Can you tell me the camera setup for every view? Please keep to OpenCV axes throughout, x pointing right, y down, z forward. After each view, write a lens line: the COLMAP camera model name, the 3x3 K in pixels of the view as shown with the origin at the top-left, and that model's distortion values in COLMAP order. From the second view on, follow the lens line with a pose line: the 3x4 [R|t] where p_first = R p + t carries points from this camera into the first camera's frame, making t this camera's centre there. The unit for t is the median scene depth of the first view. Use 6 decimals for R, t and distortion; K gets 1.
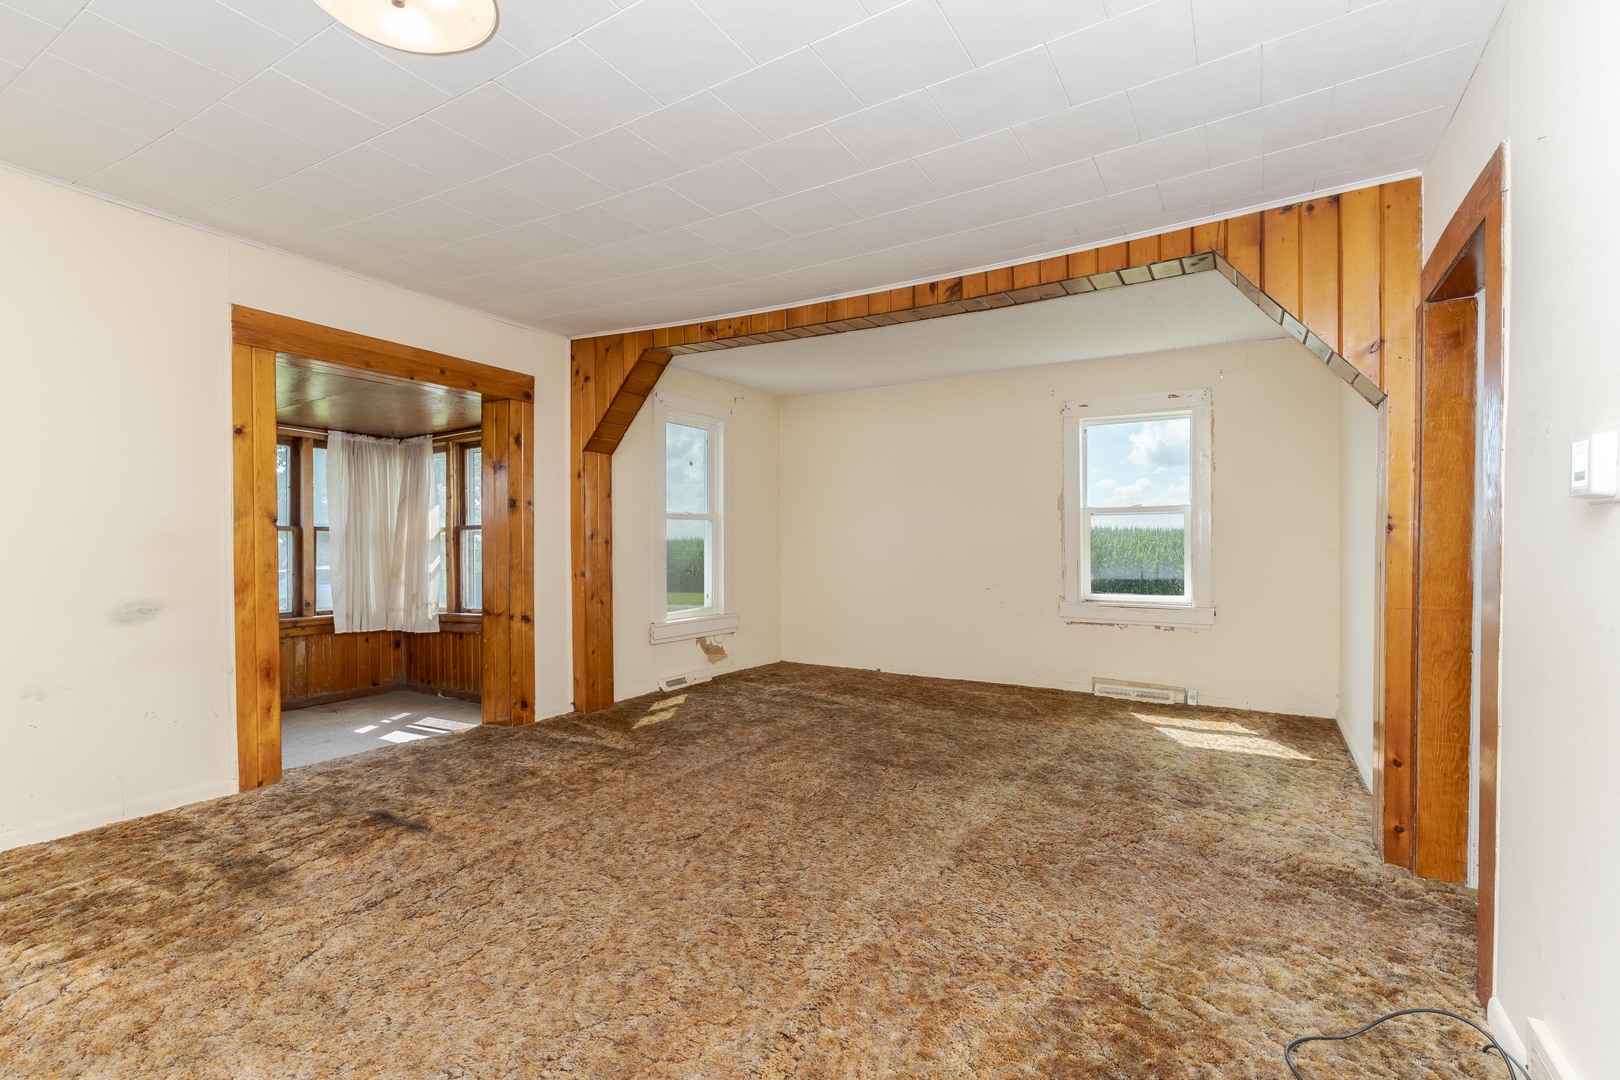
lens RADIAL K [[742.2, 0, 808.8], [0, 742.2, 550.1], [0, 0, 1]] dist [-0.000237, -0.000234]
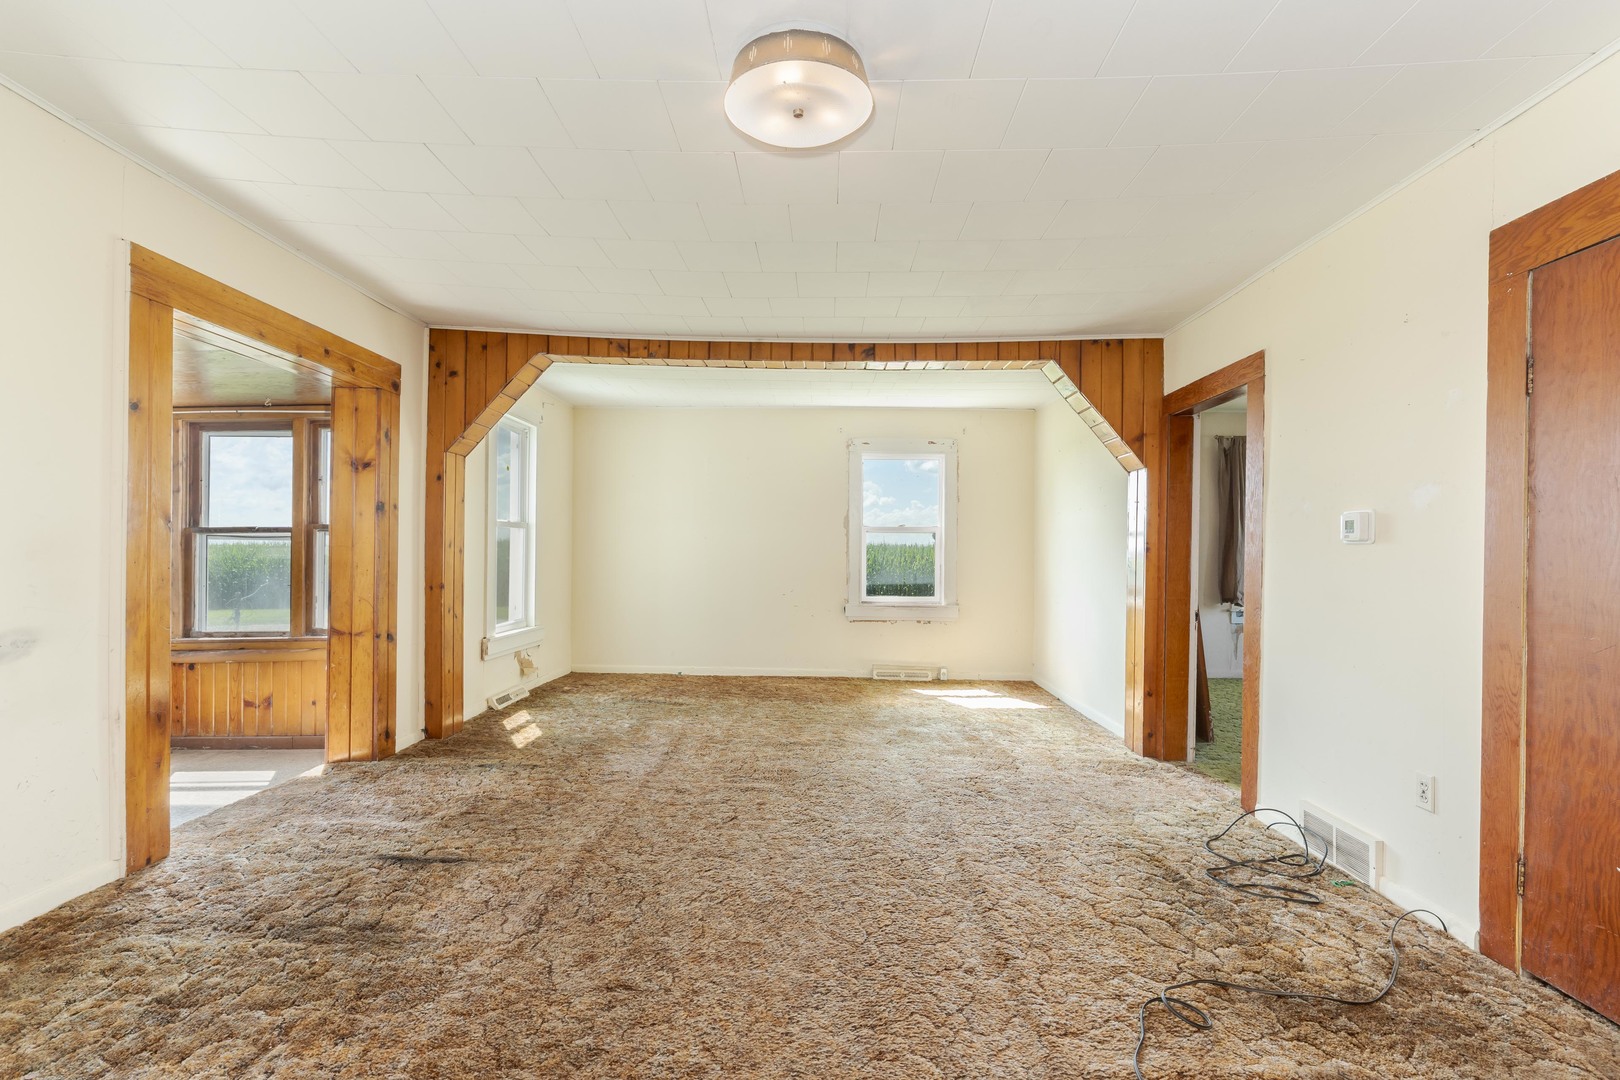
lens RADIAL K [[742.2, 0, 812.4], [0, 742.2, 552.5], [0, 0, 1]] dist [-0.000237, -0.000234]
pose [[0.862558, 0.009305, 0.505873, -0.387416], [-0.005511, 0.999944, -0.008996, -0.003398], [-0.505929, 0.004972, 0.862561, -0.018033]]
